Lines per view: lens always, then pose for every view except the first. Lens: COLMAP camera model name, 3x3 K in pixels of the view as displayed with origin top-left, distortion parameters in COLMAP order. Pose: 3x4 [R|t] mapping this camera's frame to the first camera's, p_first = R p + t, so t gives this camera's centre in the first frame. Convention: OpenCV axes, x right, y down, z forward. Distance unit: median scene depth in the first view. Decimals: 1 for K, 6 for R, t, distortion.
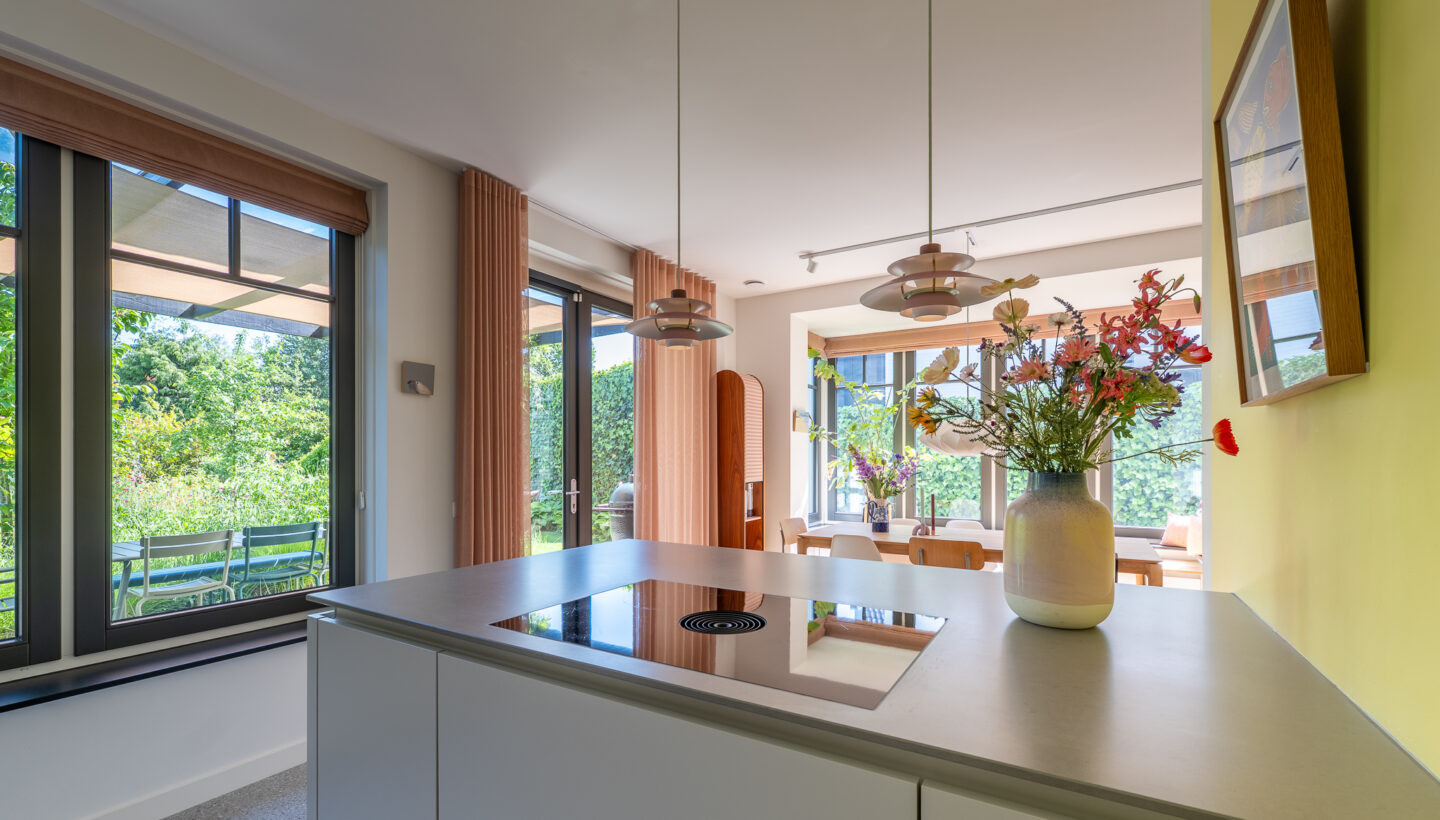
lens RADIAL K [[585.0, 0, 729.6], [0, 585.0, 457.0], [0, 0, 1]] dist [0.000900, 0.001059]
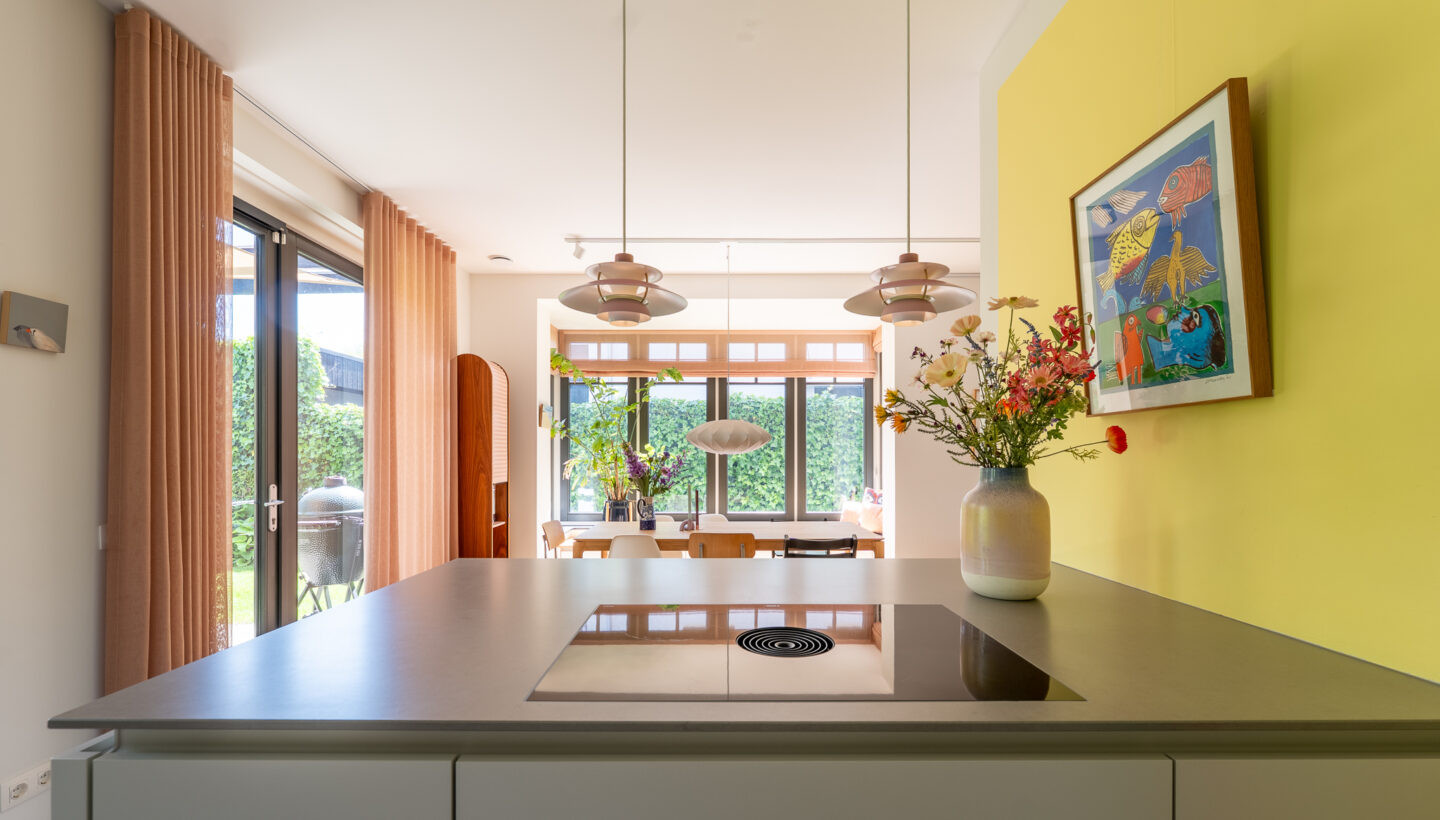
lens RADIAL K [[585.0, 0, 716.2], [0, 585.0, 452.6], [0, 0, 1]] dist [0.000900, 0.001059]
pose [[0.862784, 0.002908, 0.505564, -0.157783], [-0.000902, 0.999991, -0.004213, 0.000561], [-0.505572, 0.003178, 0.862779, 0.083941]]
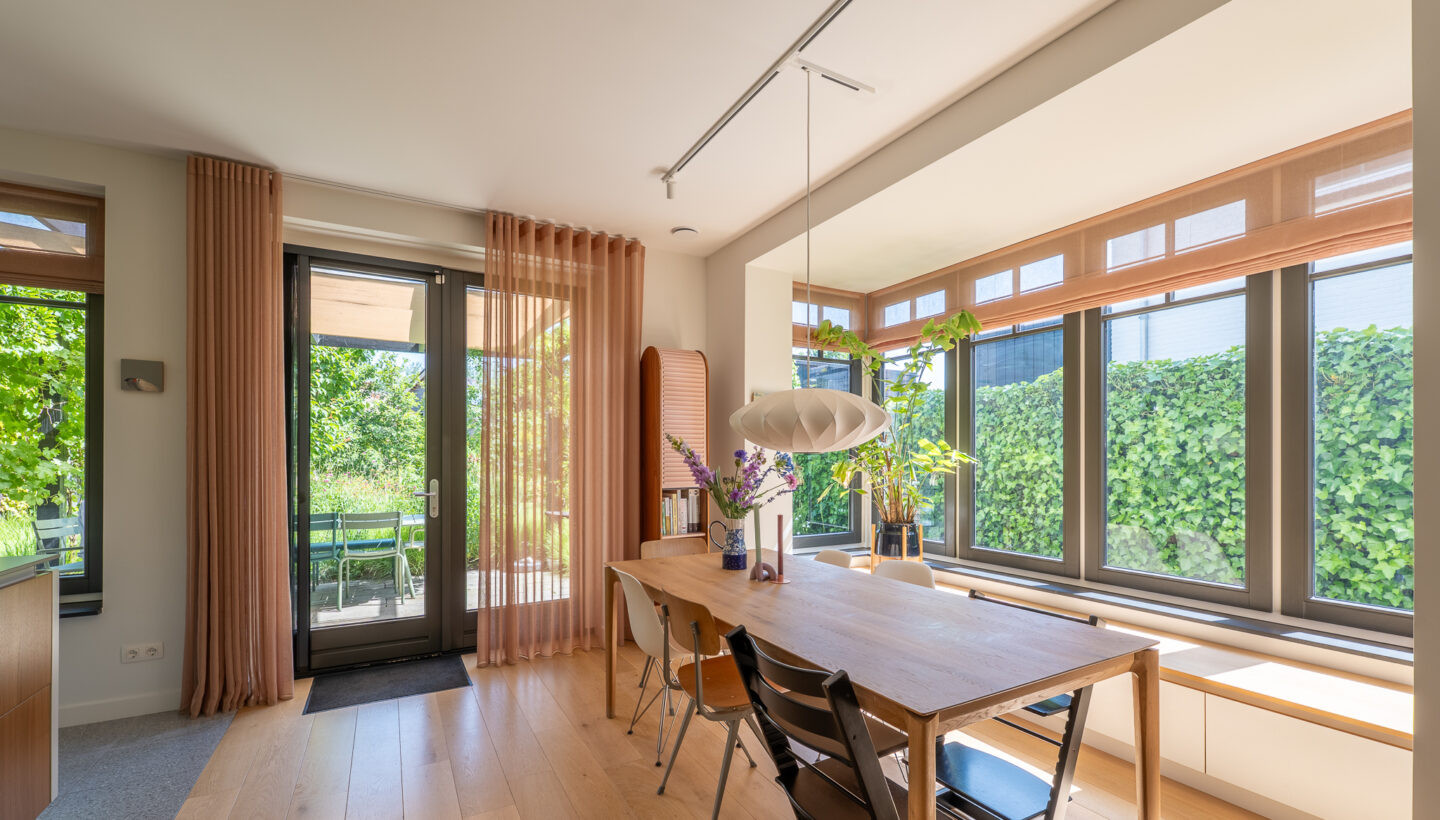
lens RADIAL K [[585.0, 0, 707.9], [0, 585.0, 455.6], [0, 0, 1]] dist [0.000900, 0.001059]
pose [[0.860760, 0.003238, -0.509001, 0.572683], [-0.003144, 0.999995, 0.001043, 0.001202], [0.509001, 0.000702, 0.860766, 0.424524]]
